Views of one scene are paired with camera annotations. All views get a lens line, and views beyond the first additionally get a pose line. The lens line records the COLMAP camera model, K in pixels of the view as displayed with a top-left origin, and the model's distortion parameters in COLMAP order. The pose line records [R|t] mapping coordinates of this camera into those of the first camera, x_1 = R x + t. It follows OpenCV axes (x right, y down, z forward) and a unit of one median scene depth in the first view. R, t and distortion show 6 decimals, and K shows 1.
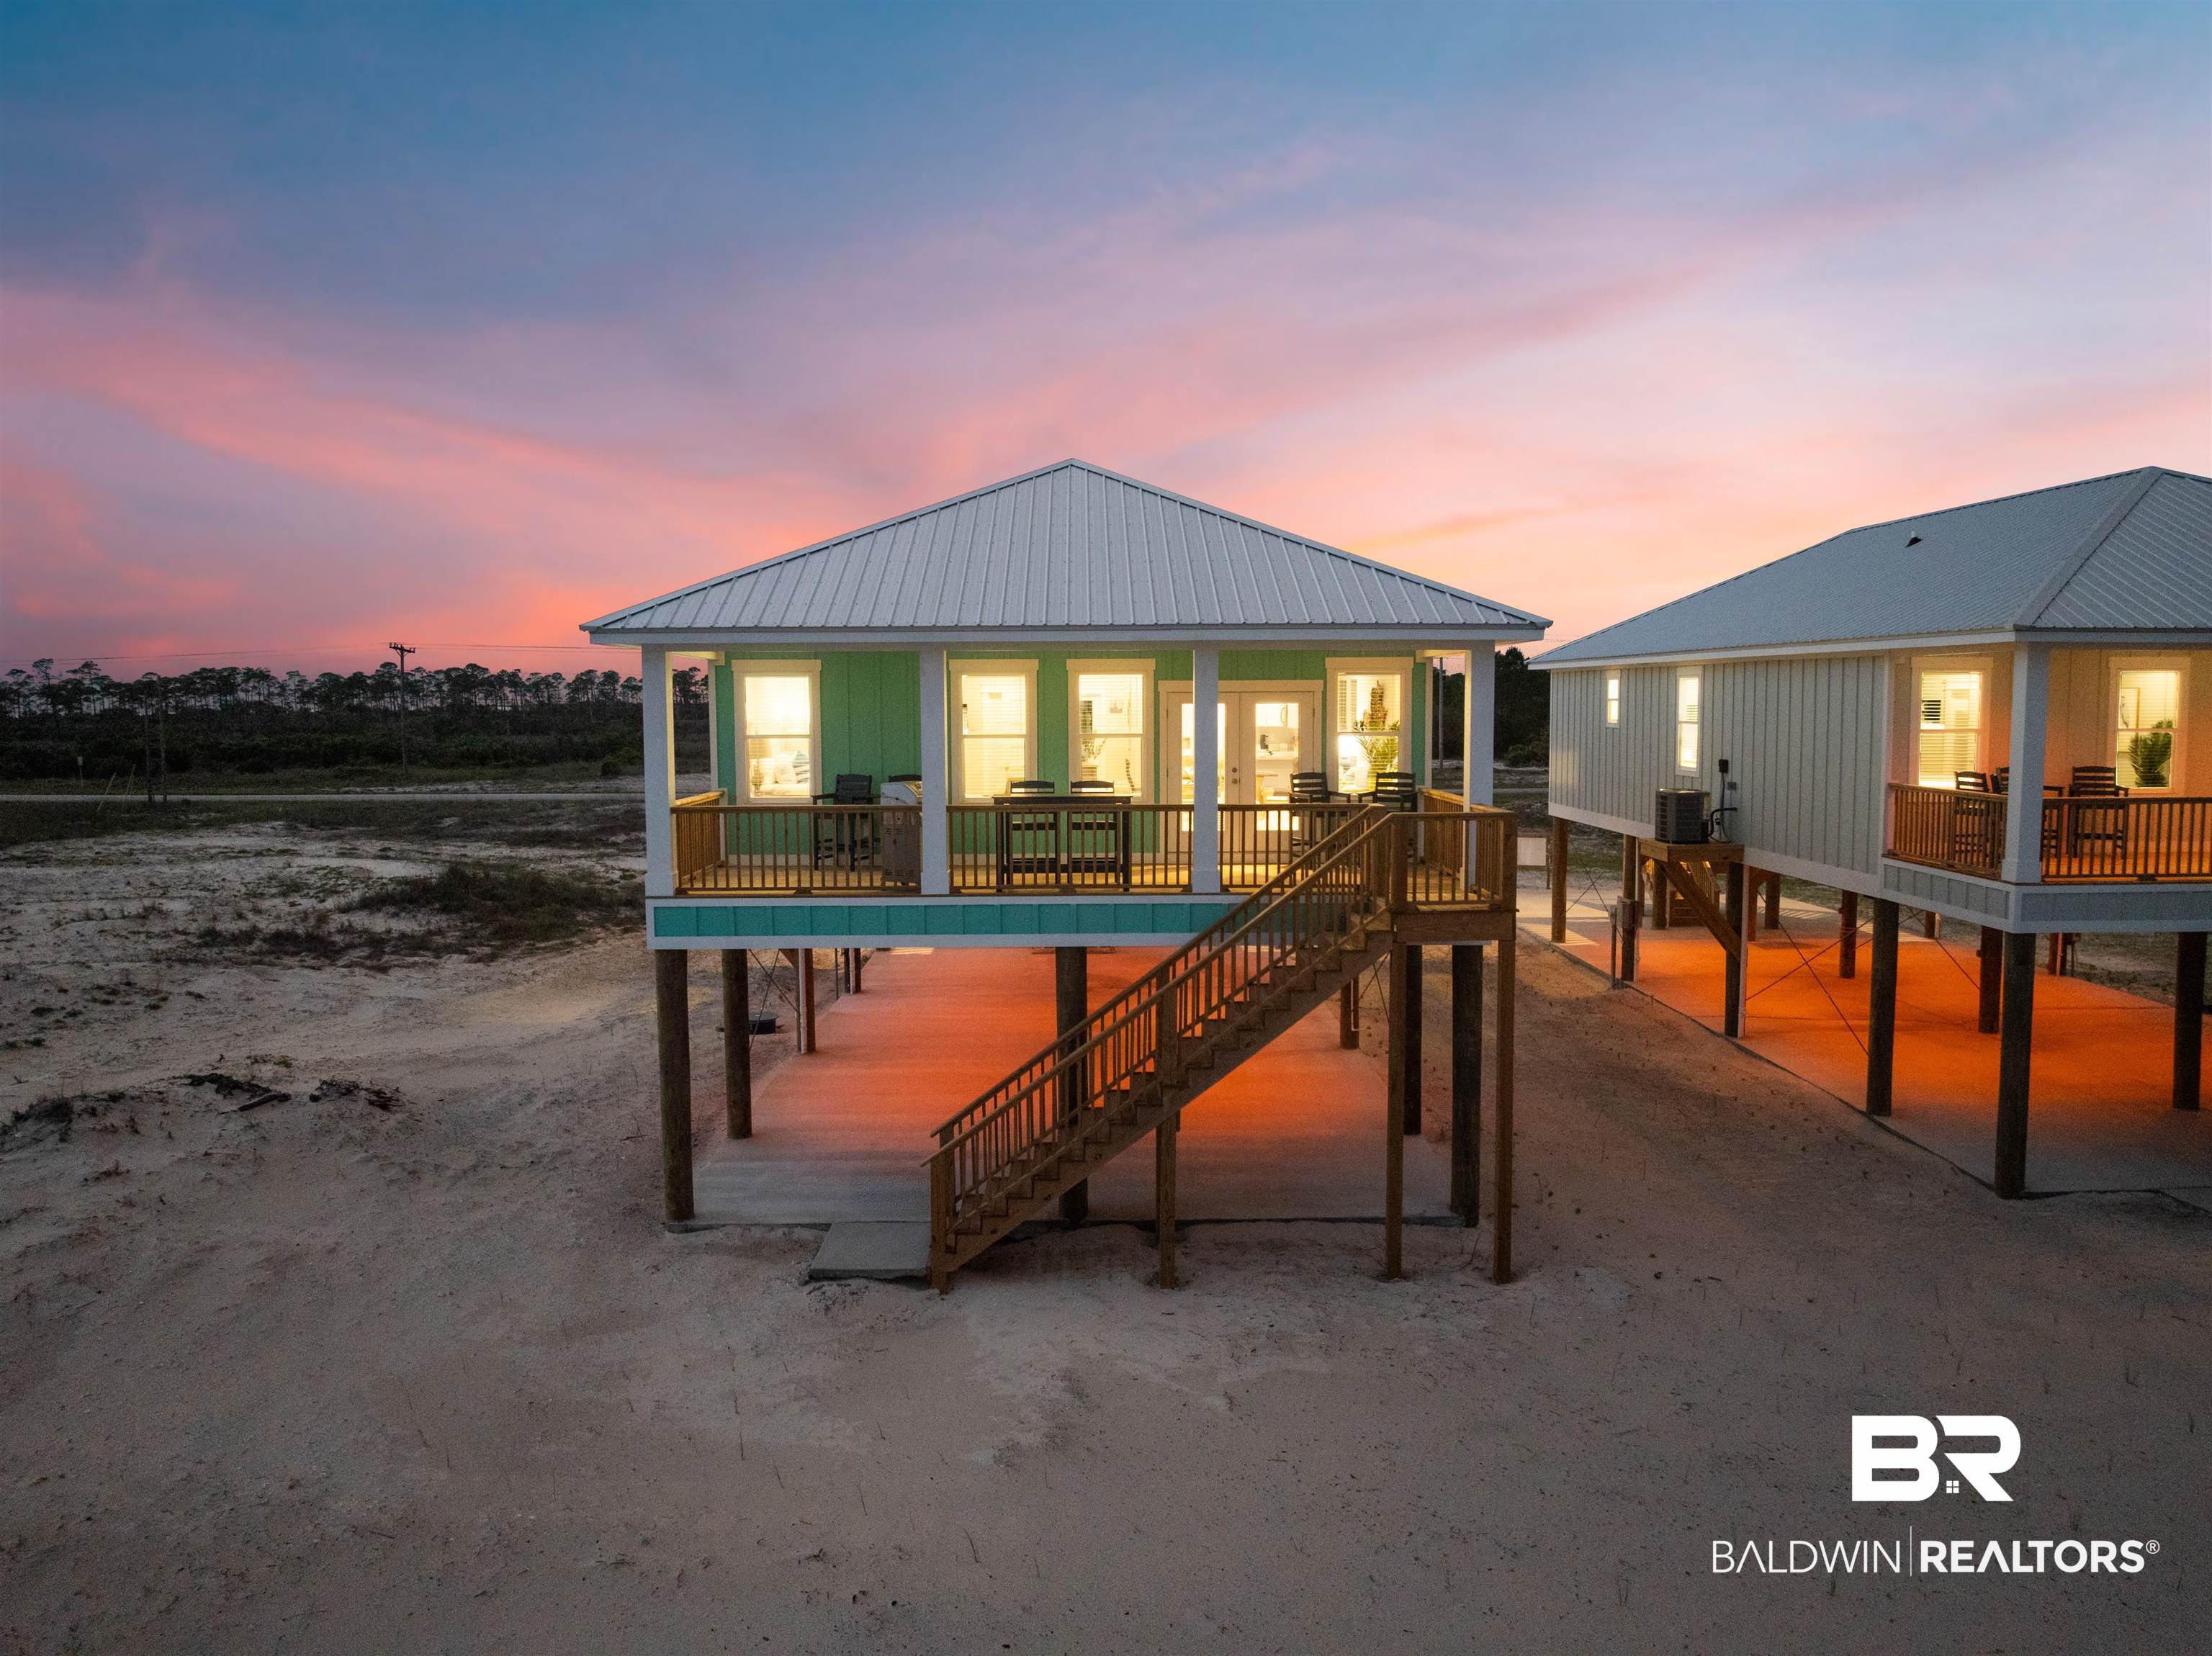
lens RADIAL K [[1547.6, 0, 1113.2], [0, 1547.6, 823.0], [0, 0, 1]] dist [-0.044457, 0.008600]
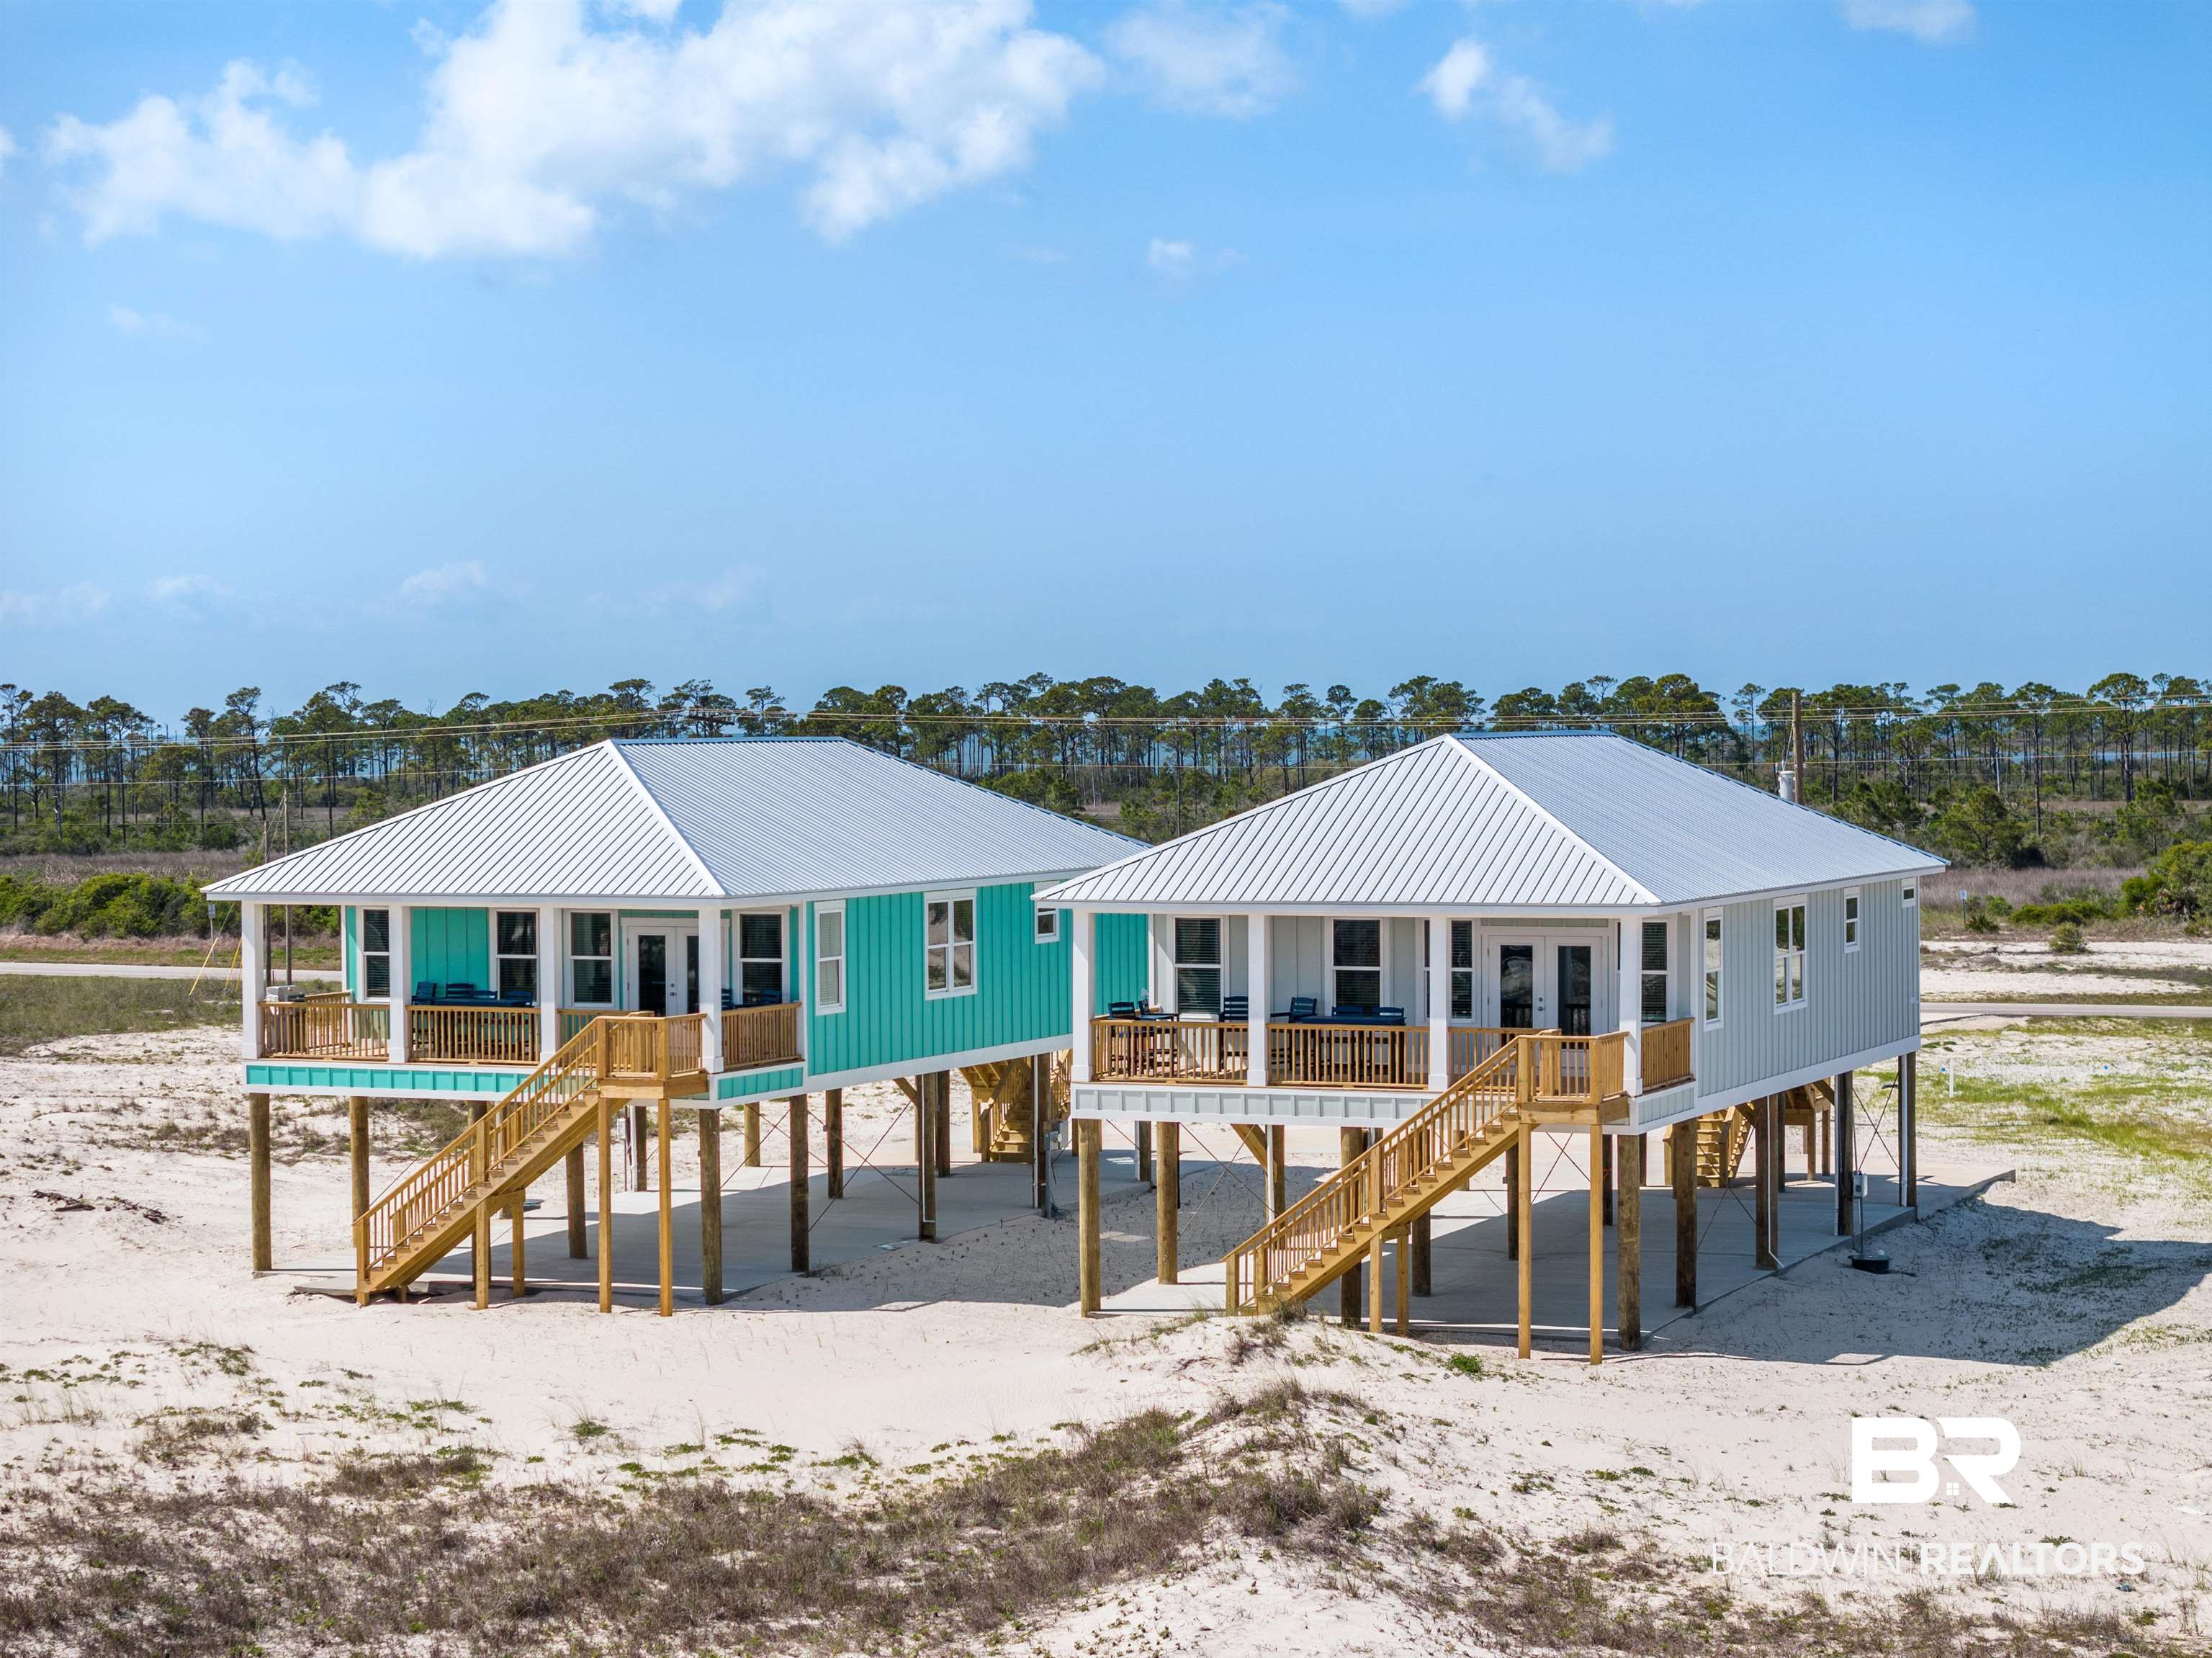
lens RADIAL K [[4404.8, 0, 1106.0], [0, 4404.8, 829.0], [0, 0, 1]] dist [-0.111104, 0.564419]
pose [[0.905681, 0.006988, -0.423902, 1.474197], [-0.030508, 0.998346, -0.048723, 0.003165], [0.422861, 0.057060, 0.904396, -1.659544]]
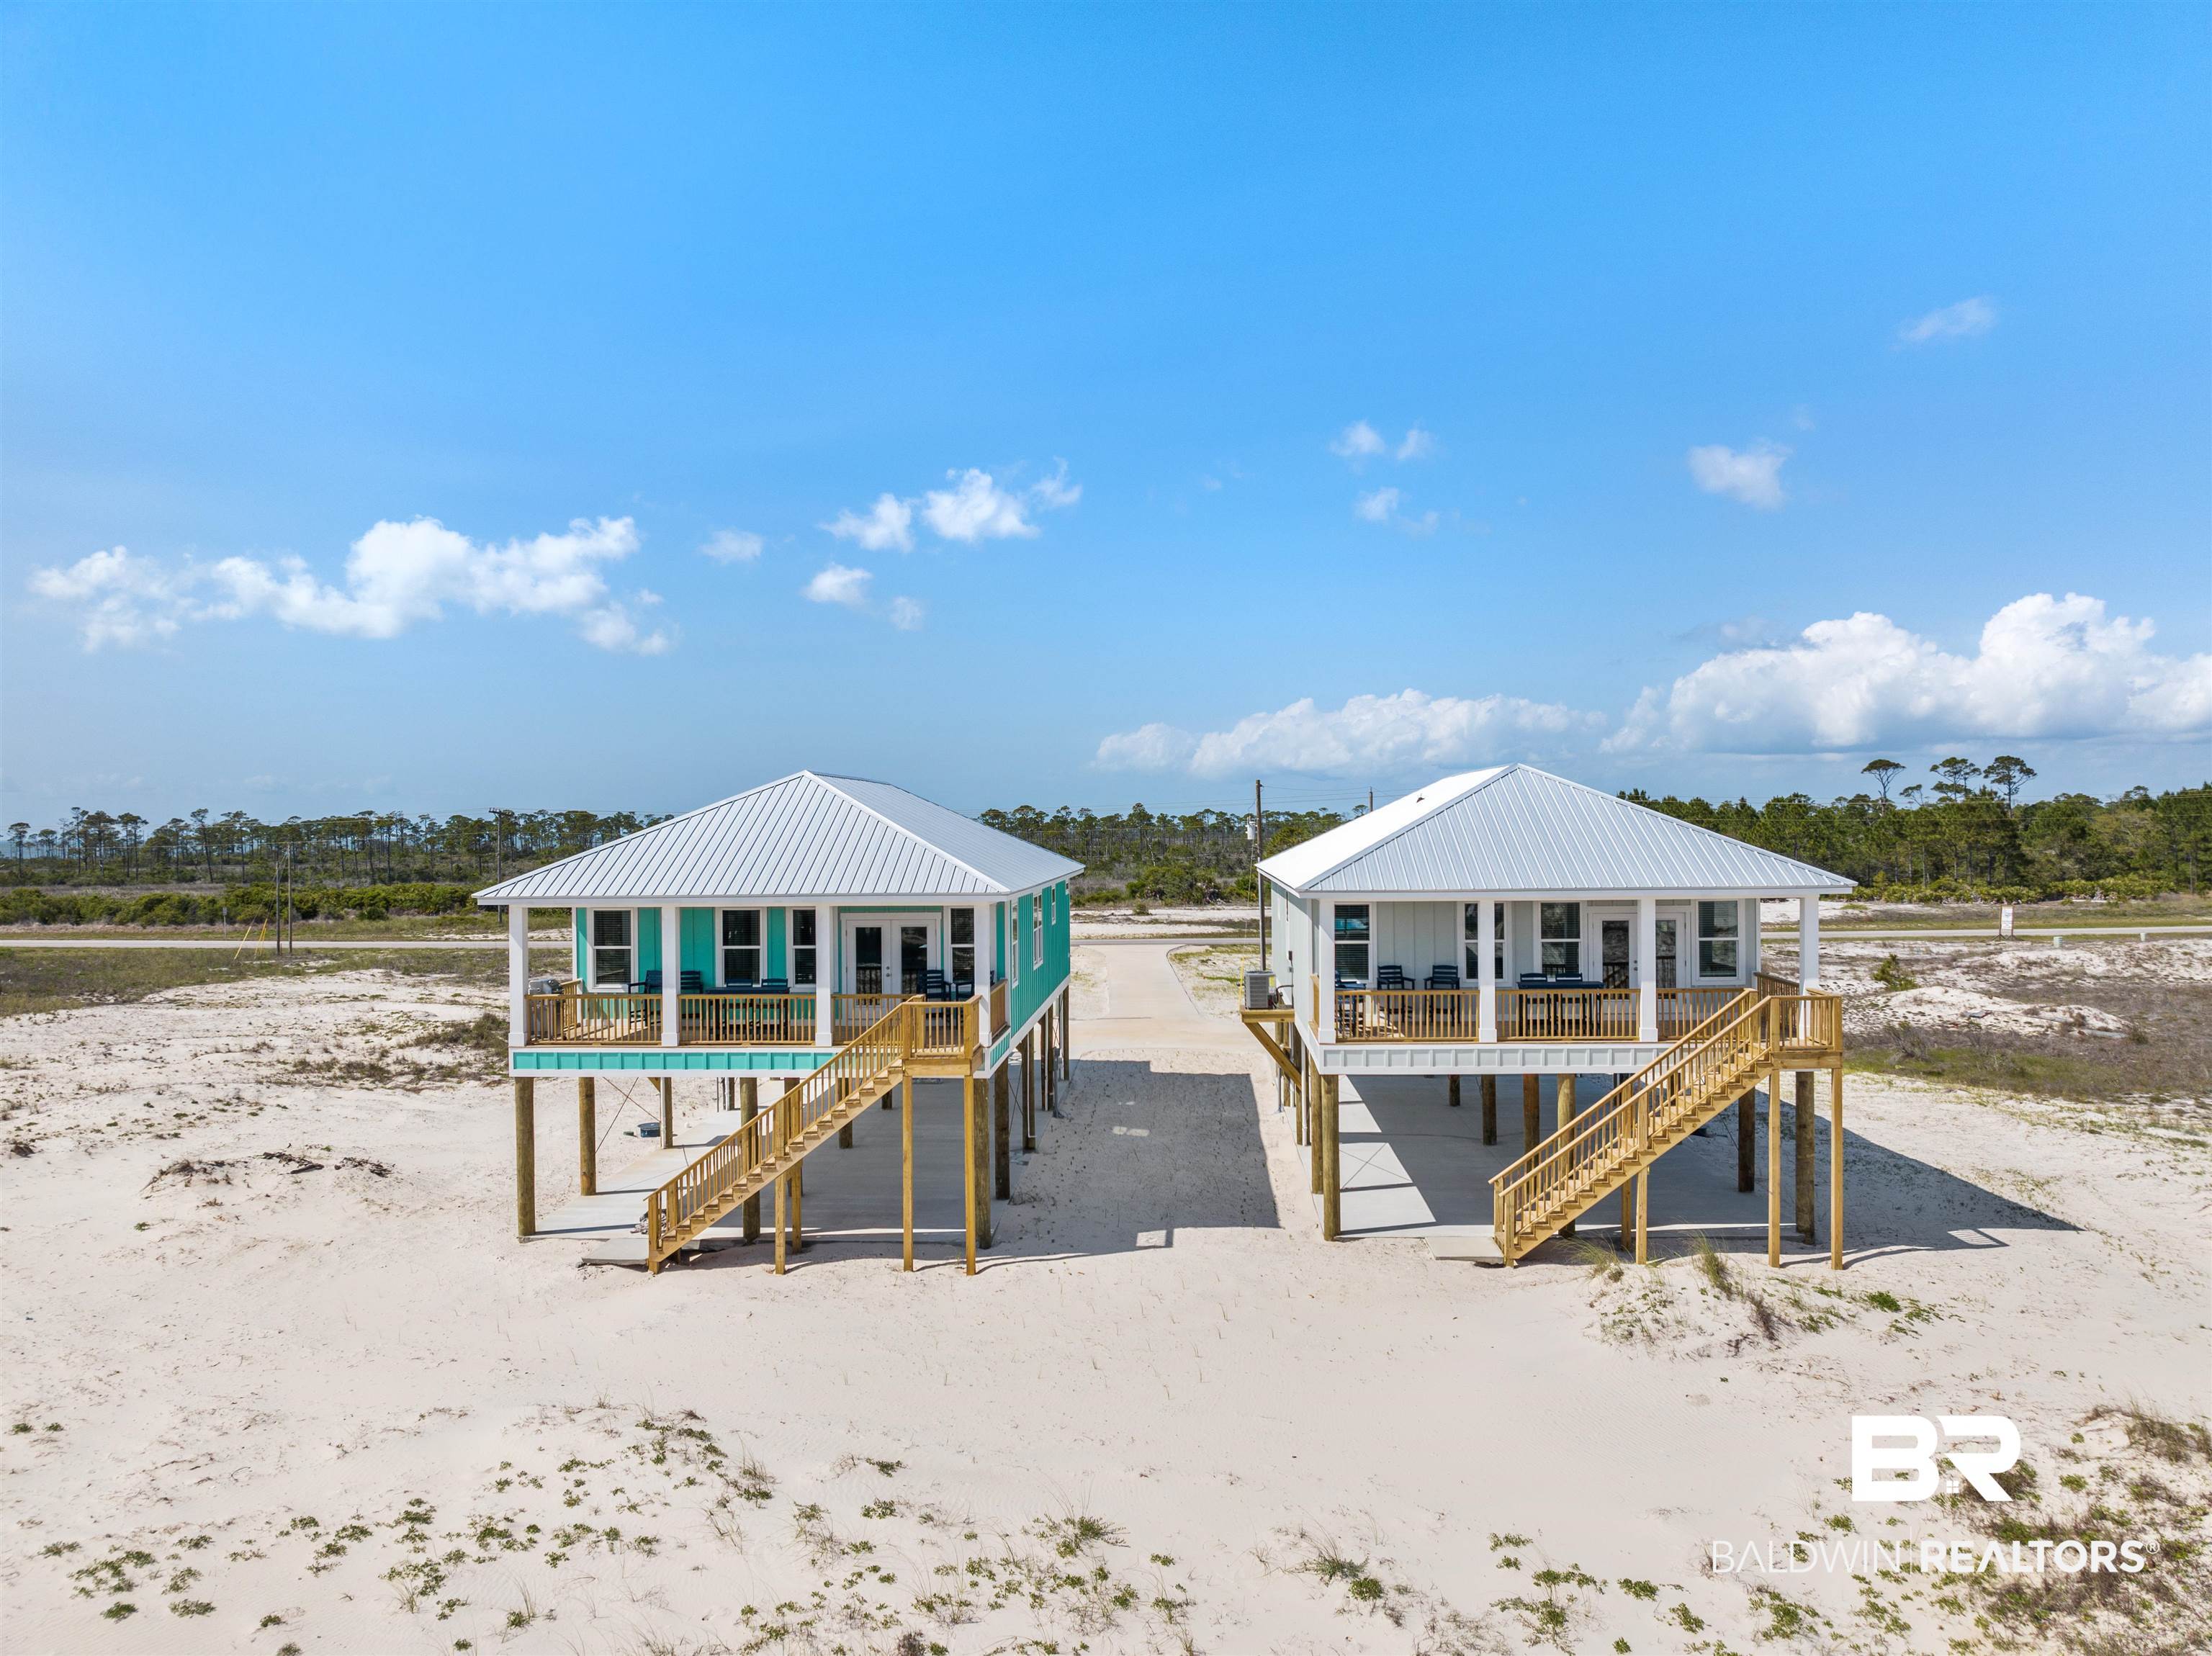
lens RADIAL K [[1553.3, 0, 1111.7], [0, 1553.3, 812.1], [0, 0, 1]] dist [-0.066499, 0.037906]
pose [[0.997290, -0.006084, -0.073321, 0.315271], [-0.000740, 0.995695, -0.092687, -0.034355], [0.073570, 0.092490, 0.992992, -0.440783]]
